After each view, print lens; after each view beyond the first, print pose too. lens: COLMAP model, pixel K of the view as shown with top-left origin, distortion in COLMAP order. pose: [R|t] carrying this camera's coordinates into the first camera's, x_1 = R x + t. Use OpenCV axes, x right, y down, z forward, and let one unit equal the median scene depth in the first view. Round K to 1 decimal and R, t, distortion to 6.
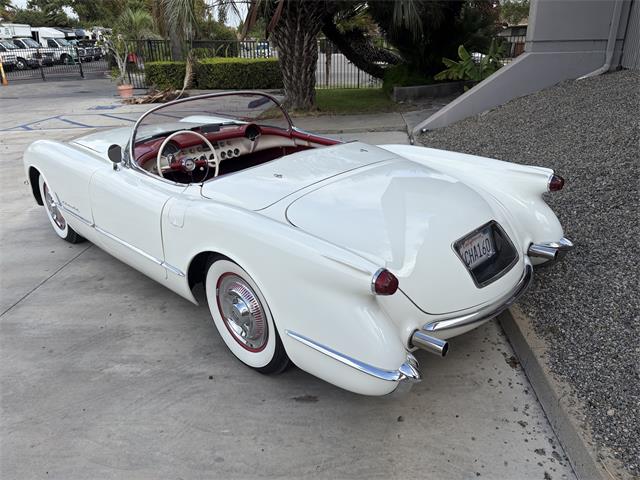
lens RADIAL K [[484.5, 0, 315.9], [0, 484.5, 240.0], [0, 0, 1]] dist [0.041385, -0.041222]
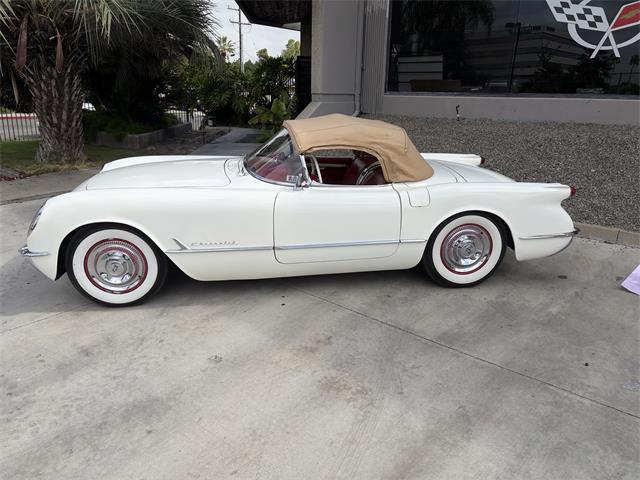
lens RADIAL K [[484.5, 0, 321.9], [0, 484.5, 242.4], [0, 0, 1]] dist [0.041385, -0.041222]
pose [[0.594191, -0.204763, 0.777824, -1.799424], [0.278705, 0.959556, 0.039698, -0.155700], [-0.754494, 0.193195, 0.627228, 0.578730]]
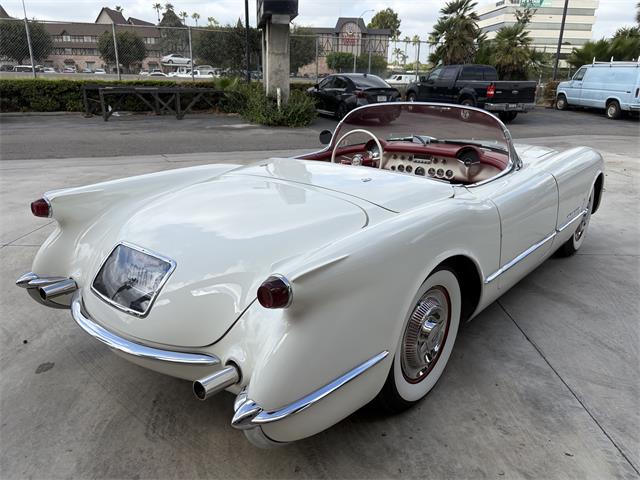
lens RADIAL K [[484.5, 0, 321.5], [0, 484.5, 241.3], [0, 0, 1]] dist [0.041385, -0.041222]
pose [[0.087230, 0.341109, -0.935968, 0.974156], [-0.396490, 0.873814, 0.281506, -0.333868], [0.913885, 0.346546, 0.211470, 0.945029]]
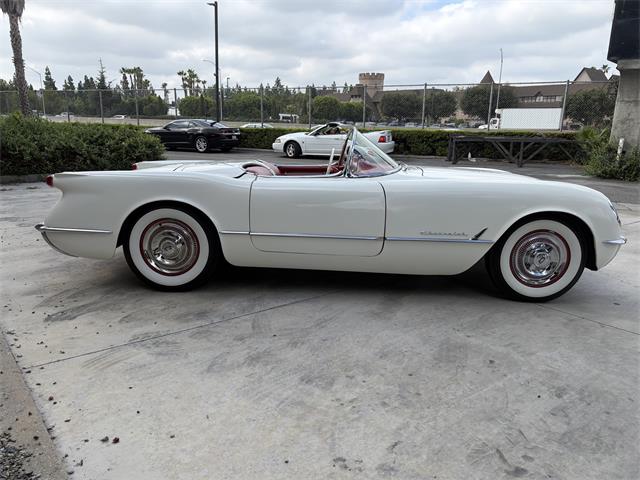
lens RADIAL K [[484.5, 0, 318.3], [0, 484.5, 240.8], [0, 0, 1]] dist [0.041385, -0.041222]
pose [[-0.713384, 0.168246, -0.680277, 0.917744], [-0.272760, 0.827536, 0.490701, -0.821803], [0.645512, 0.535610, -0.544460, 2.281502]]
